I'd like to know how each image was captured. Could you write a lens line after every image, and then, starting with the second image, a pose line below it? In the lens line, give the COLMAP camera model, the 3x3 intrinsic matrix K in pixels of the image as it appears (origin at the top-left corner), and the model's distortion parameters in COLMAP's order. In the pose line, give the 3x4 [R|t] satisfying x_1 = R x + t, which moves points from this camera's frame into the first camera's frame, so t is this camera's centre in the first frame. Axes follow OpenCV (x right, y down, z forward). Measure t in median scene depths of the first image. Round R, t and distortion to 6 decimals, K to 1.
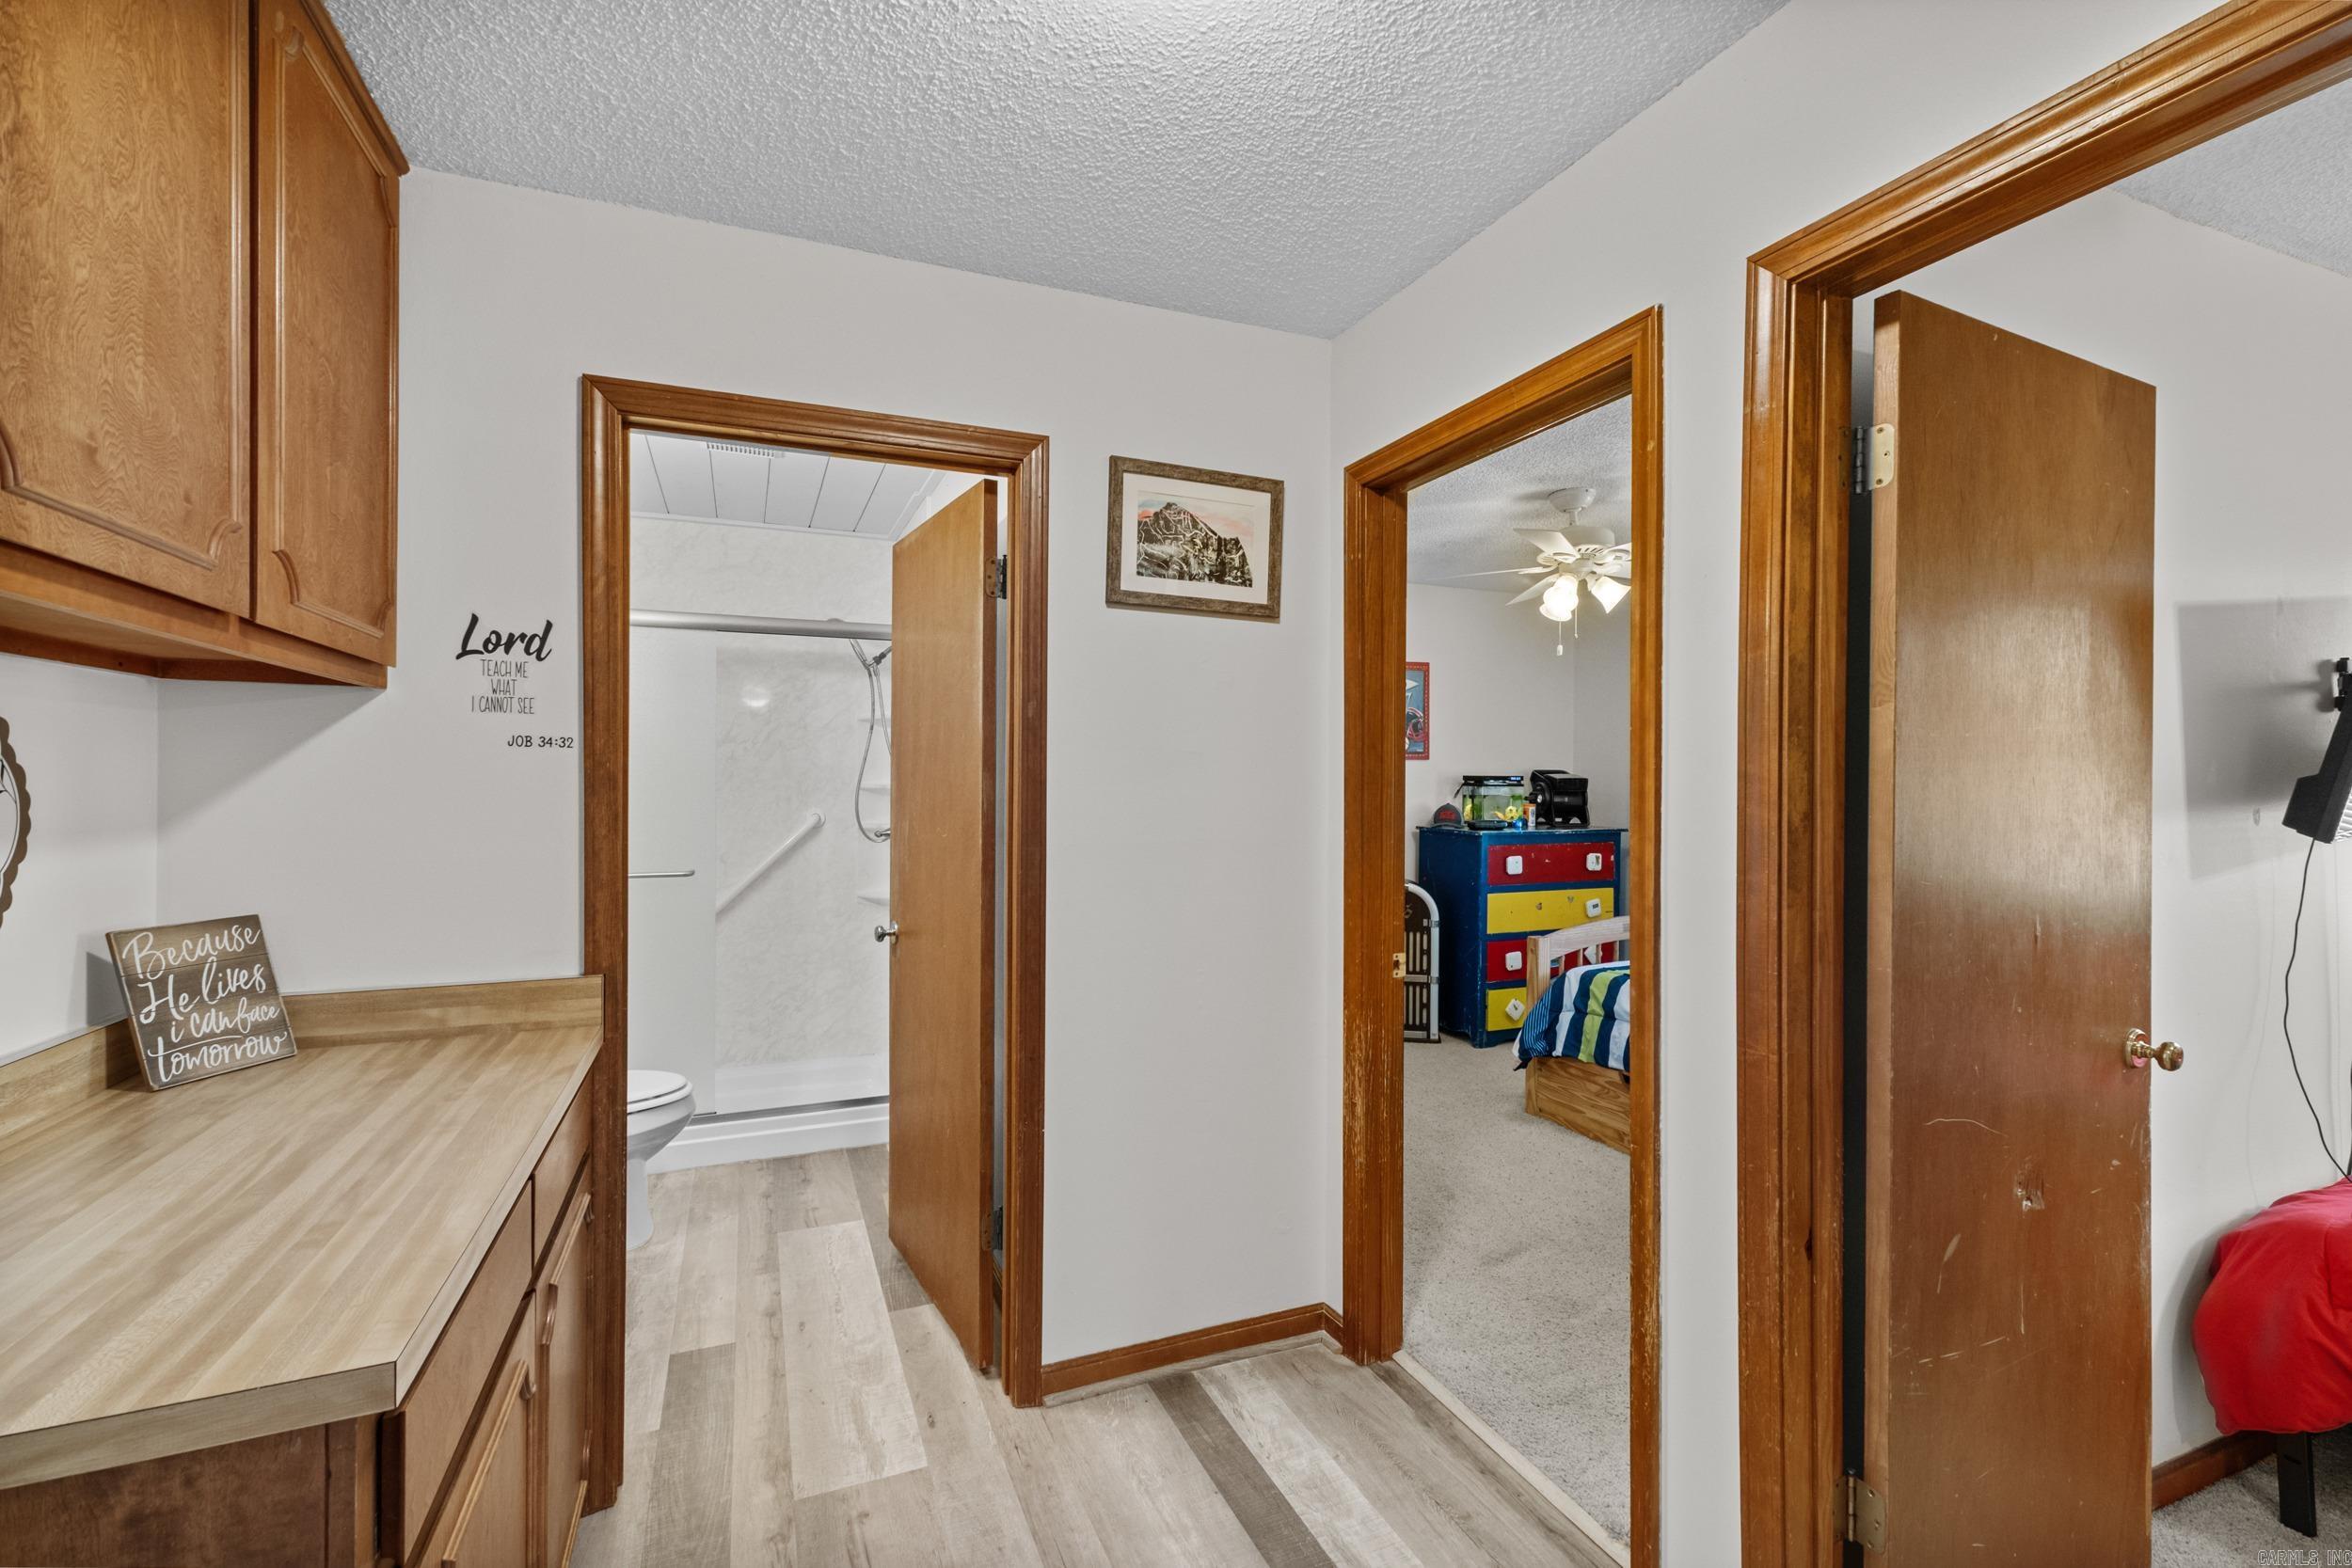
lens RADIAL K [[1009.8, 0, 1157.3], [0, 1009.8, 785.0], [0, 0, 1]] dist [0.006677, -0.000233]
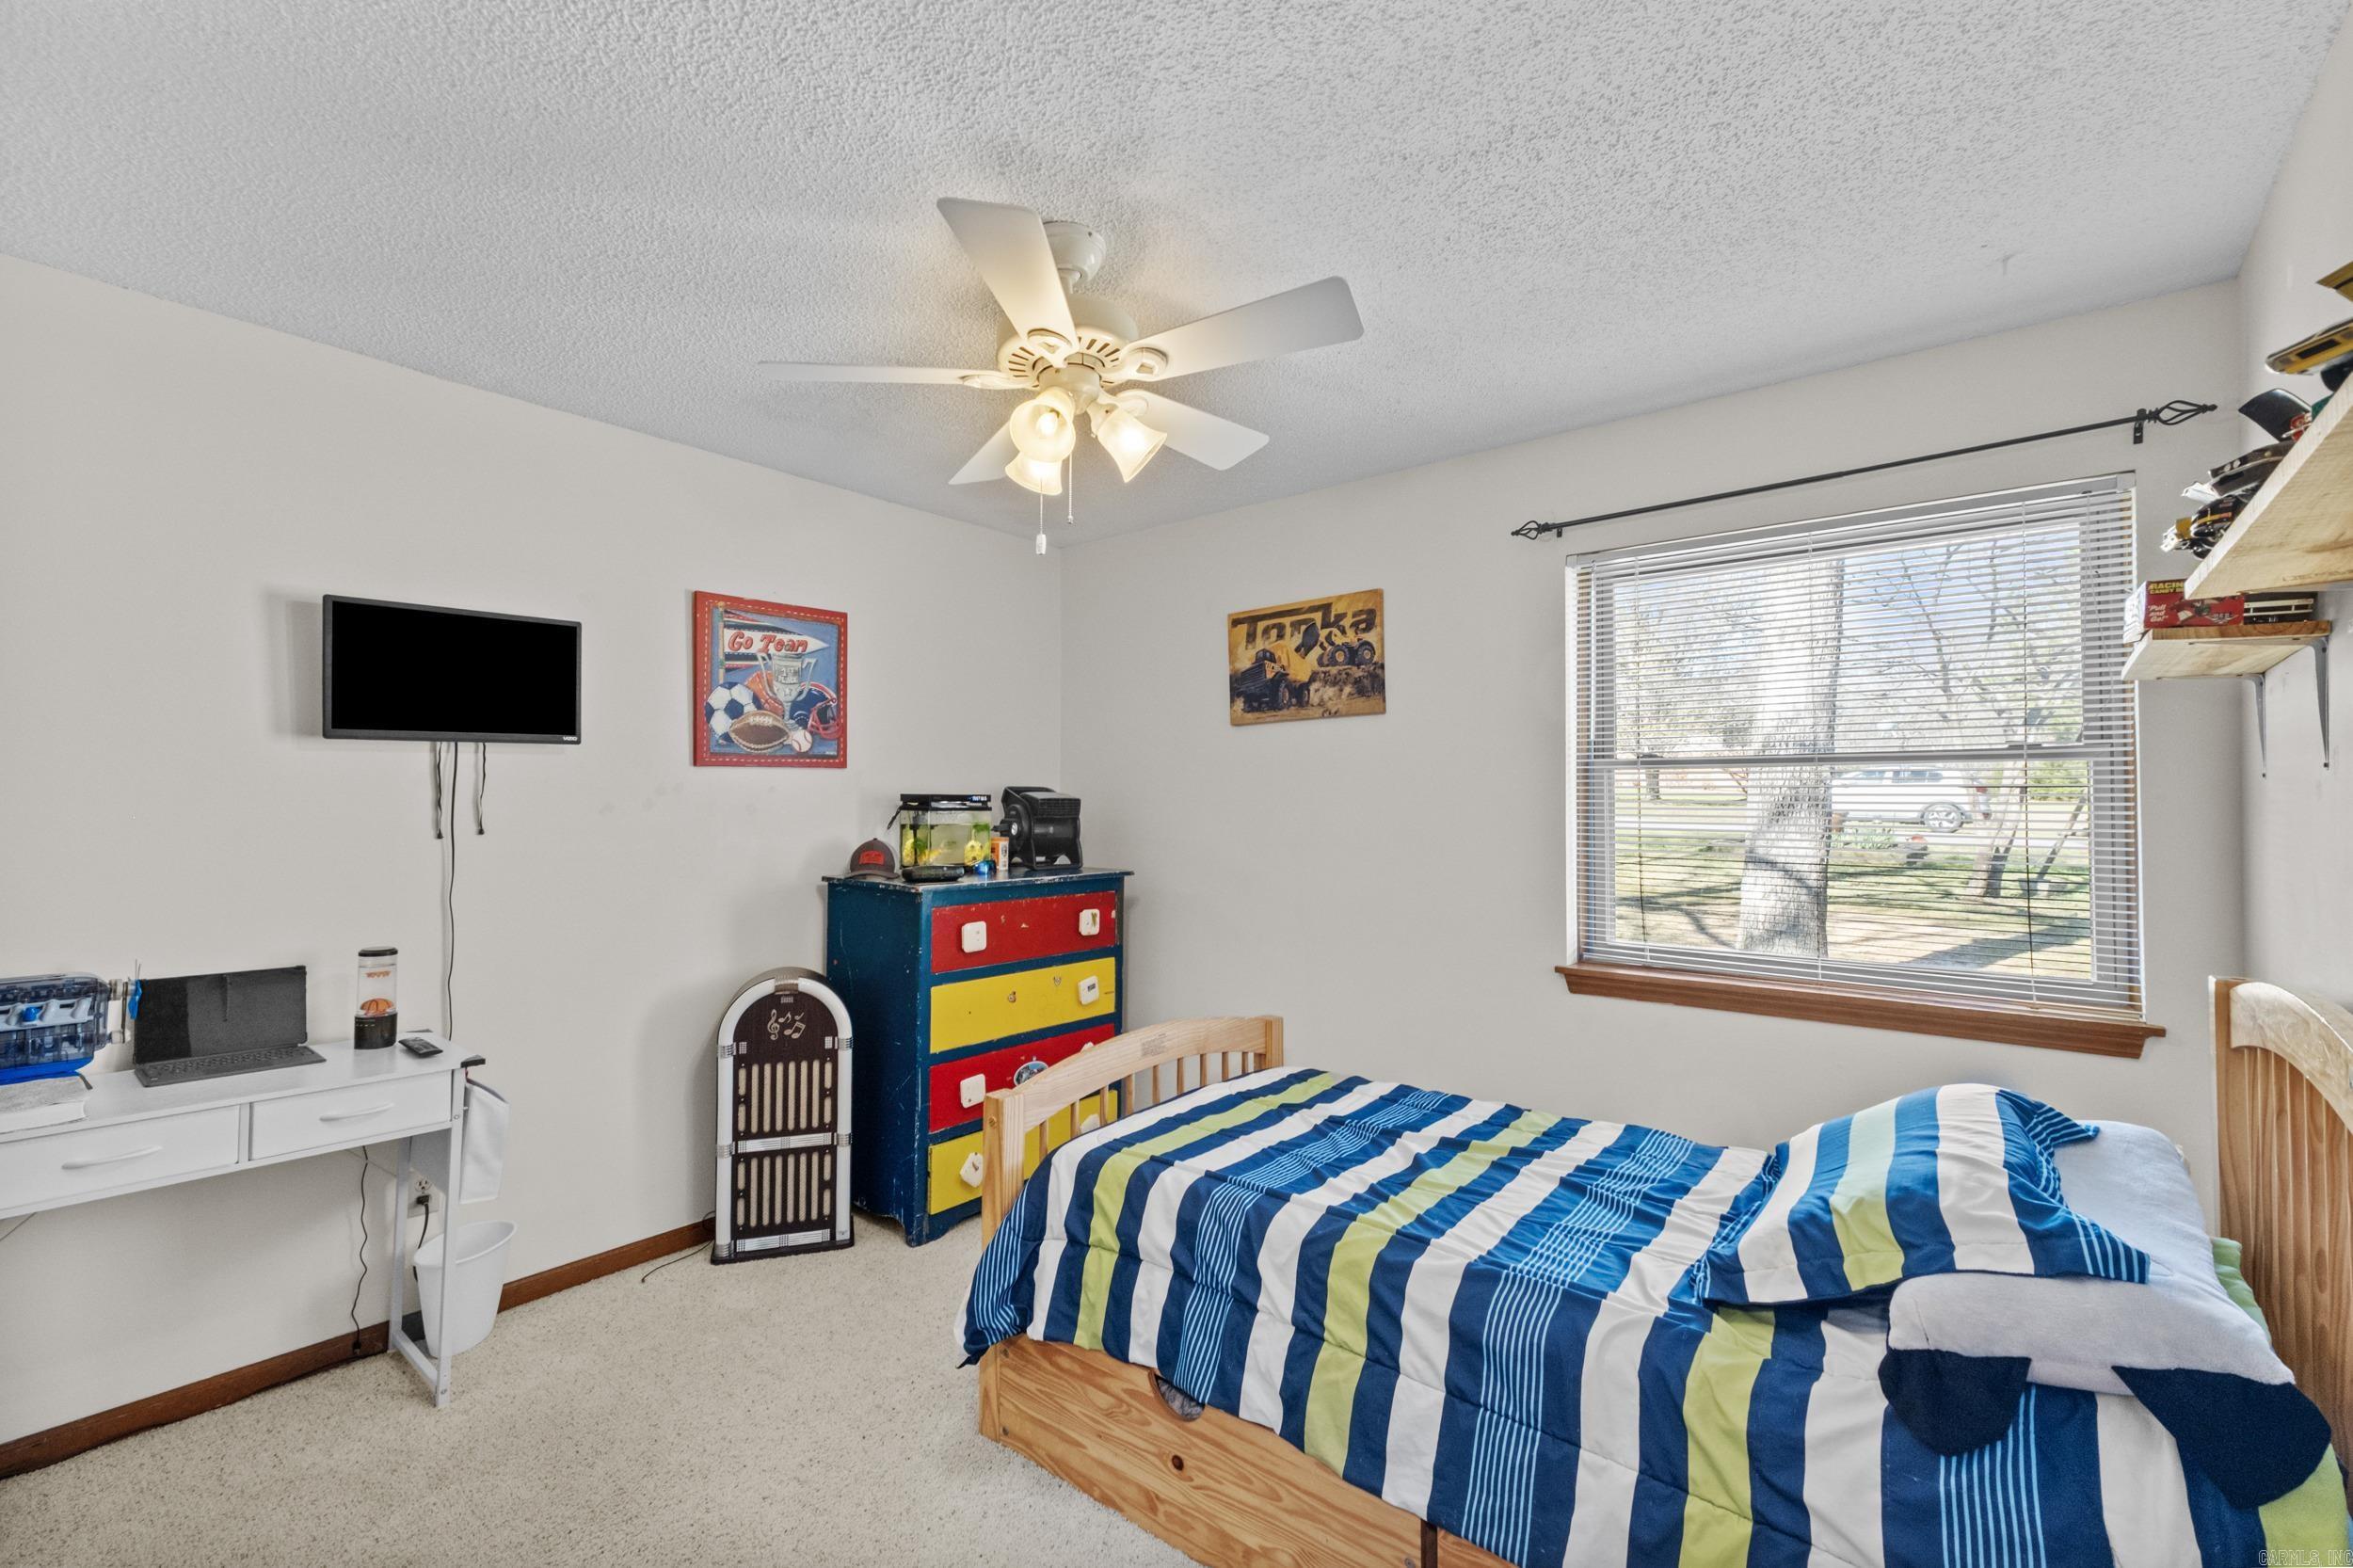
lens RADIAL K [[1010.3, 0, 1163.4], [0, 1010.3, 785.5], [0, 0, 1]] dist [0.006677, -0.000233]
pose [[0.879105, 0.008580, 0.476552, 0.154771], [0.002016, 0.999762, -0.021719, -0.000591], [-0.476625, 0.020054, 0.878878, 0.386202]]
